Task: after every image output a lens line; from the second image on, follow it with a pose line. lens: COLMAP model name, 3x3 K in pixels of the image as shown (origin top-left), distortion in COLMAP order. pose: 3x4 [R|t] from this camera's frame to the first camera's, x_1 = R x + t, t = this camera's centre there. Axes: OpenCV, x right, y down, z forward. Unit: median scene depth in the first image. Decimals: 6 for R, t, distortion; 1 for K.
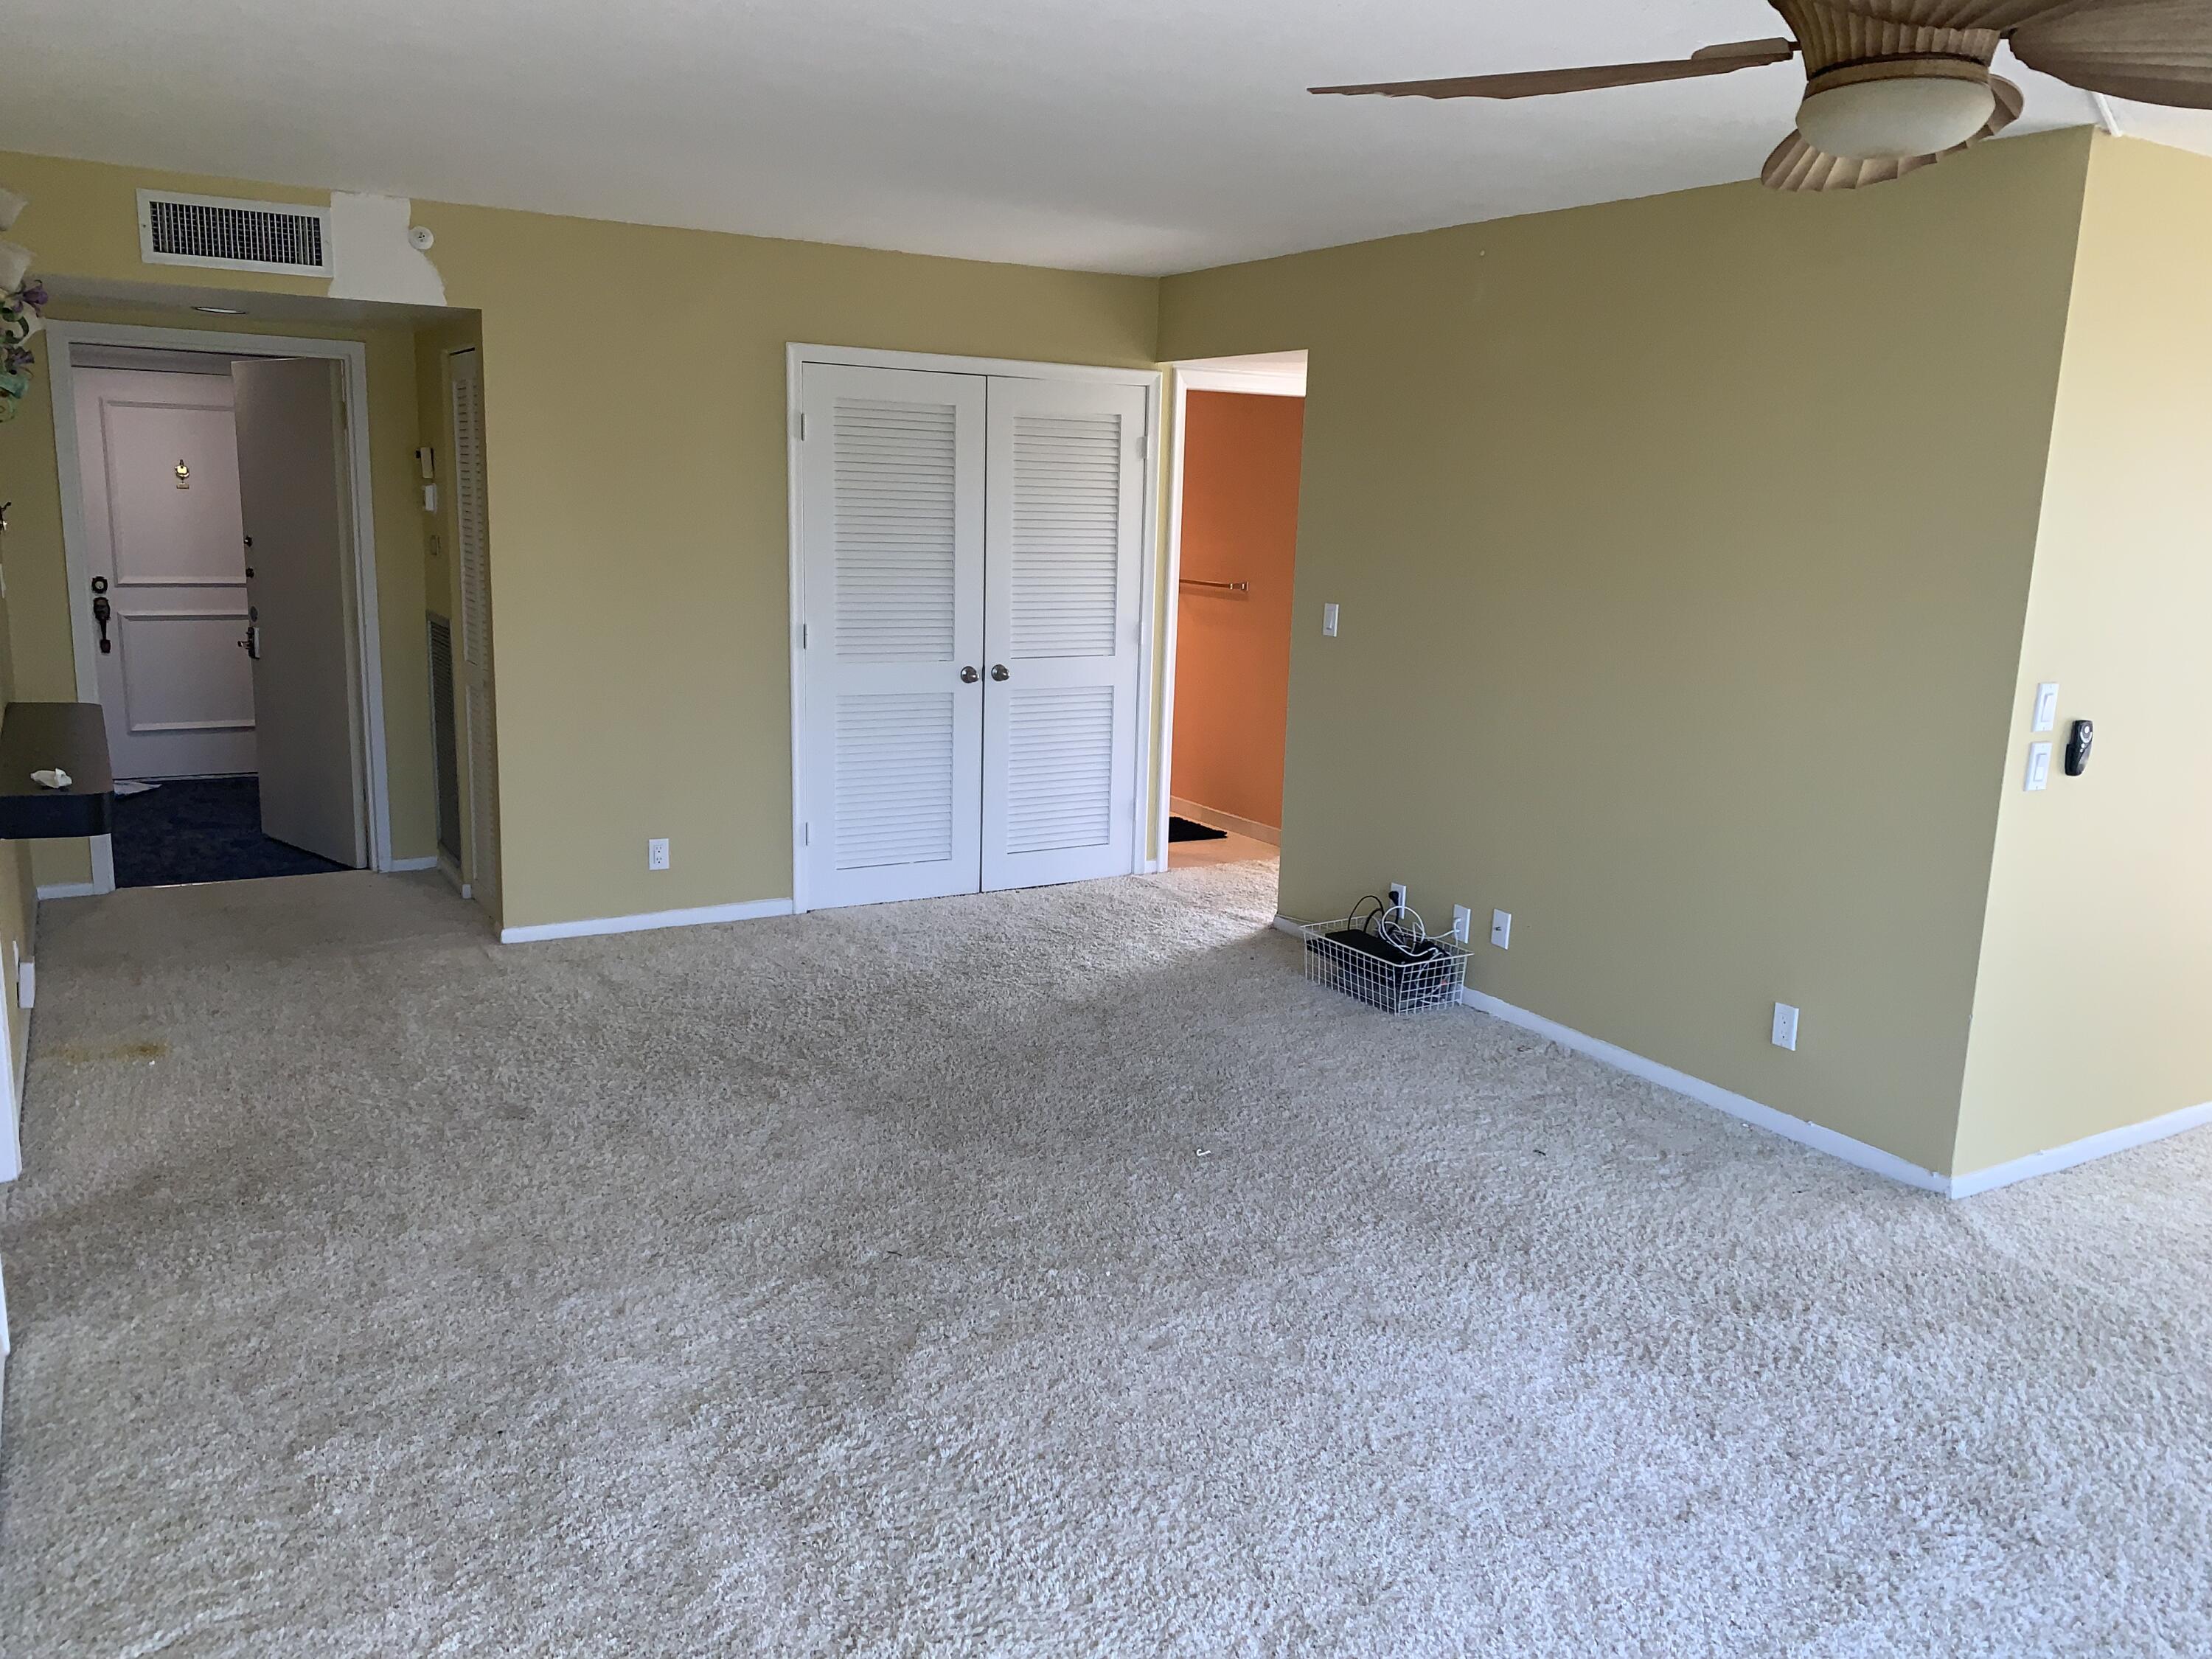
lens RADIAL K [[1705.7, 0, 1112.9], [0, 1705.7, 832.2], [0, 0, 1]] dist [0.044775, -0.033857]
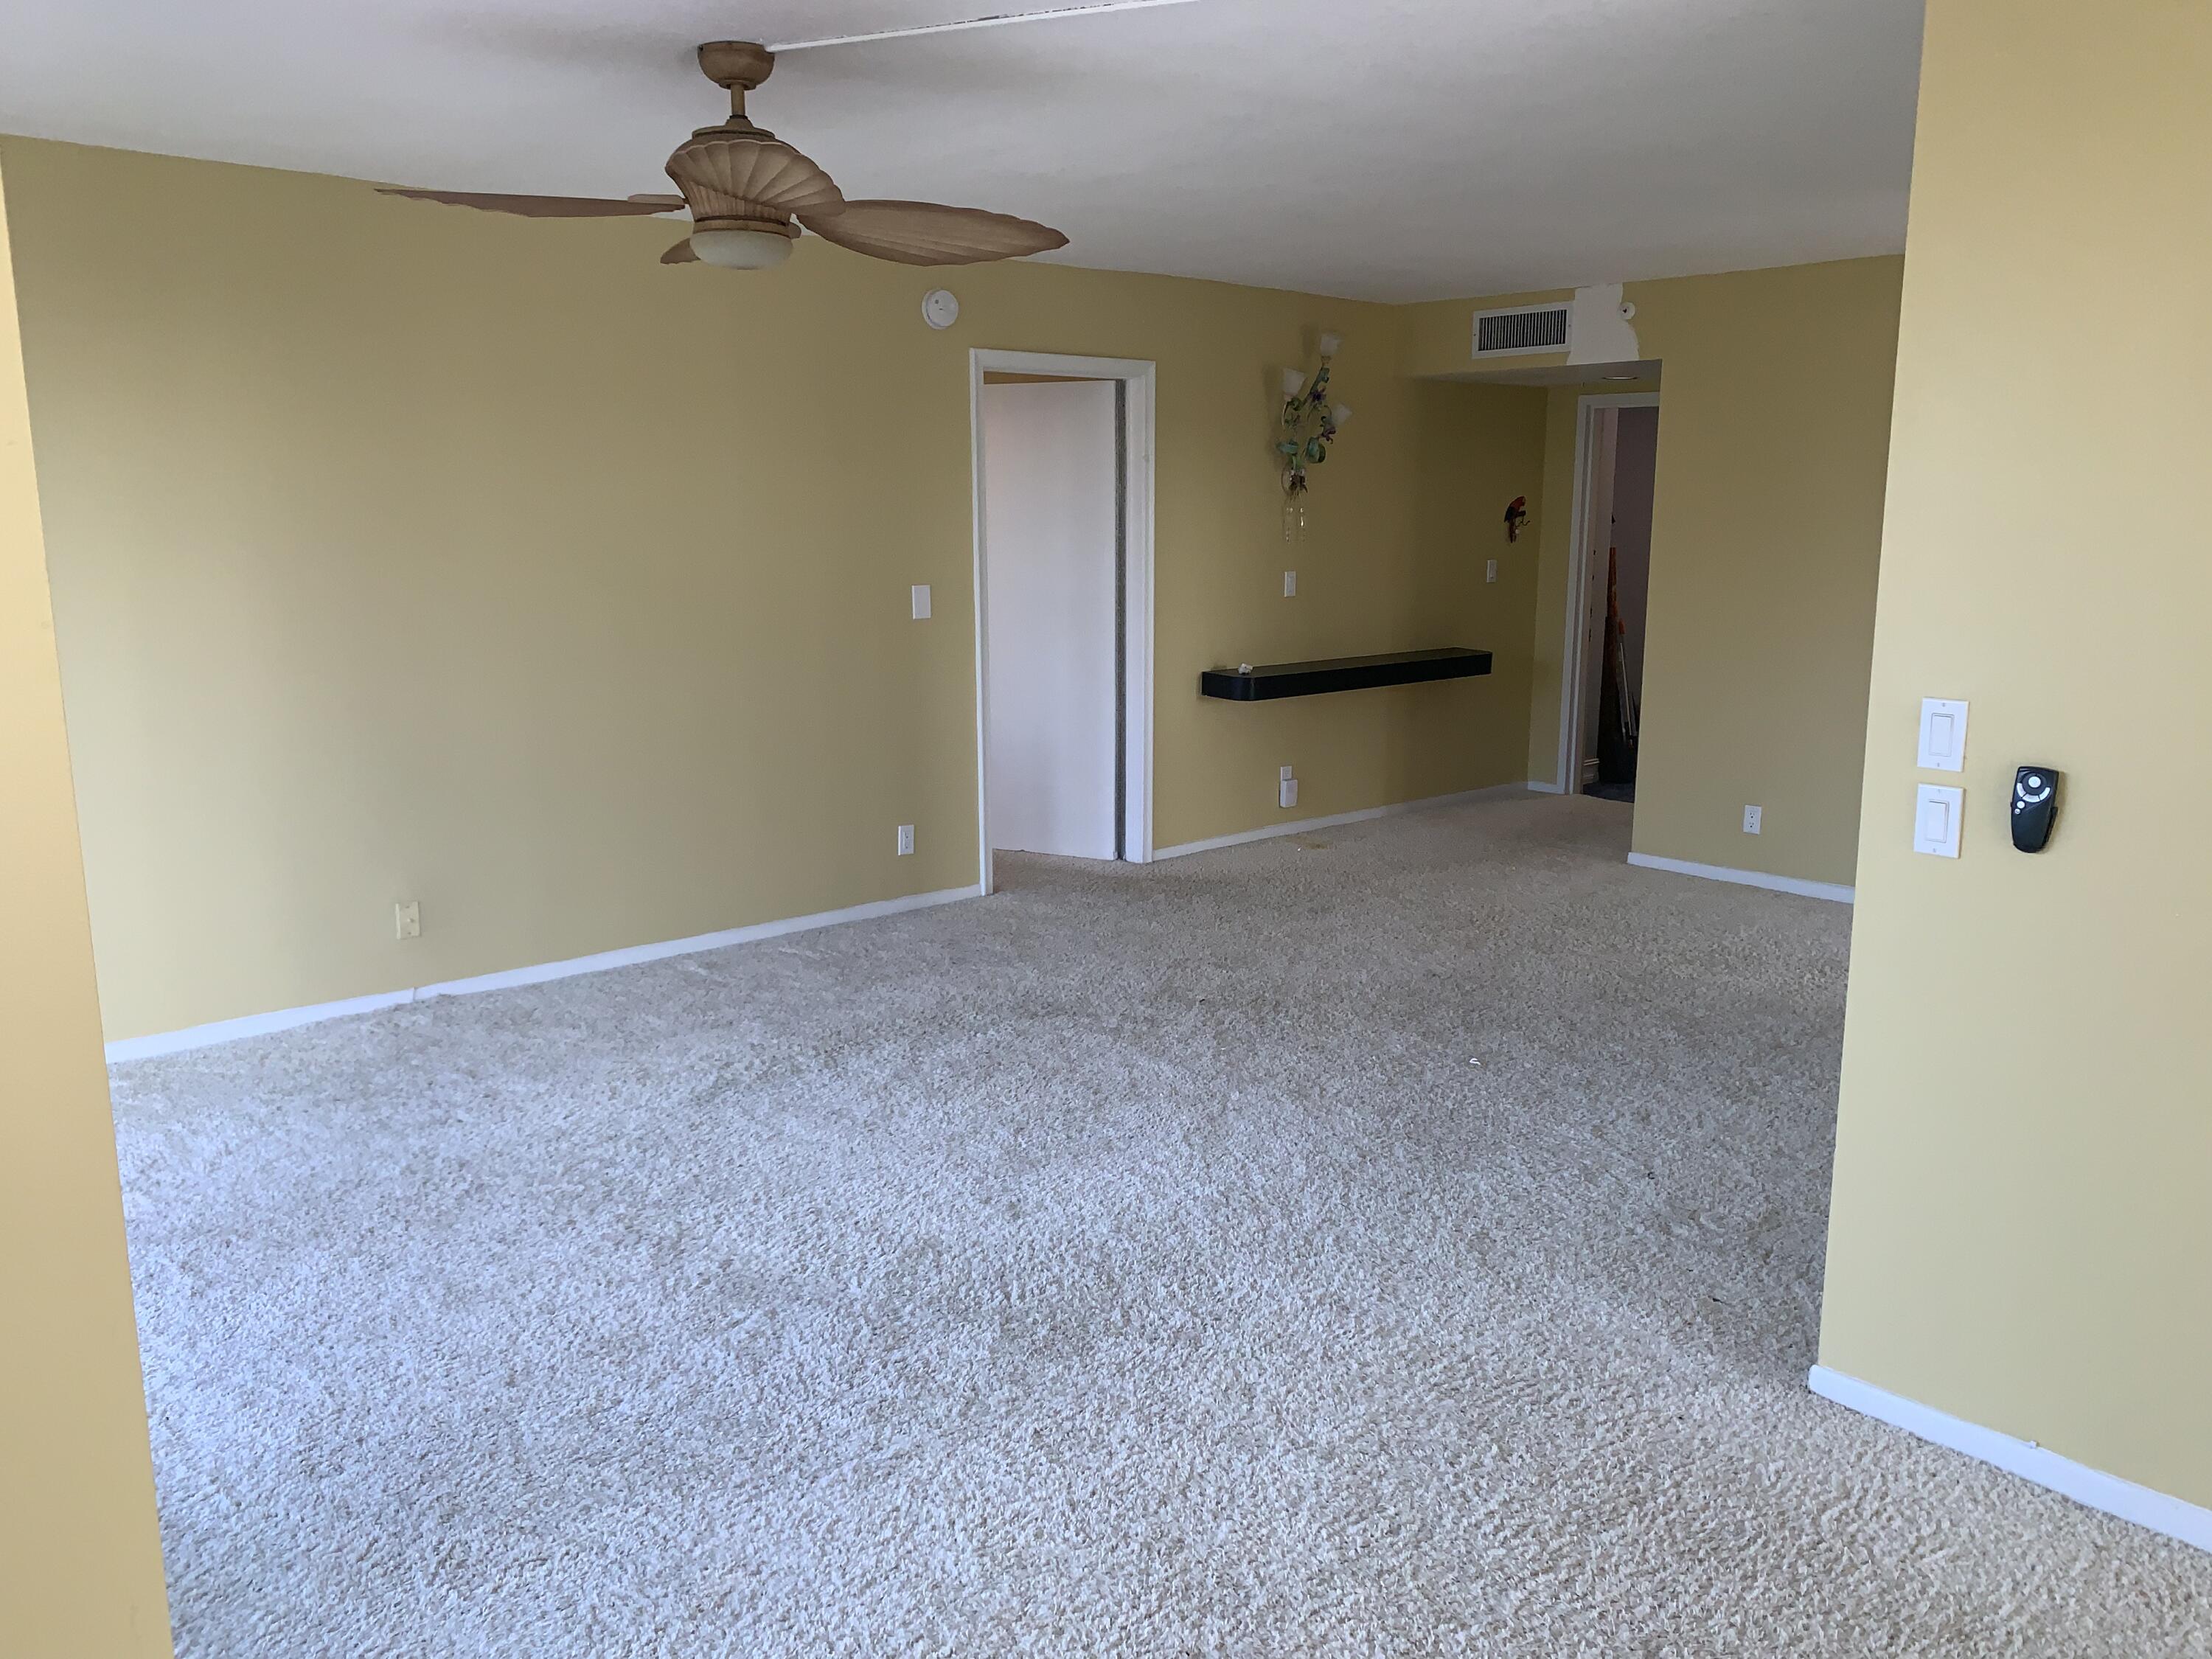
lens RADIAL K [[1705.7, 0, 1112.9], [0, 1705.7, 832.2], [0, 0, 1]] dist [0.044775, -0.033857]
pose [[0.185493, 0.157934, -0.969871, 0.892039], [-0.192395, 0.973734, 0.121767, -0.042099], [0.963627, 0.164011, 0.211007, 0.422198]]
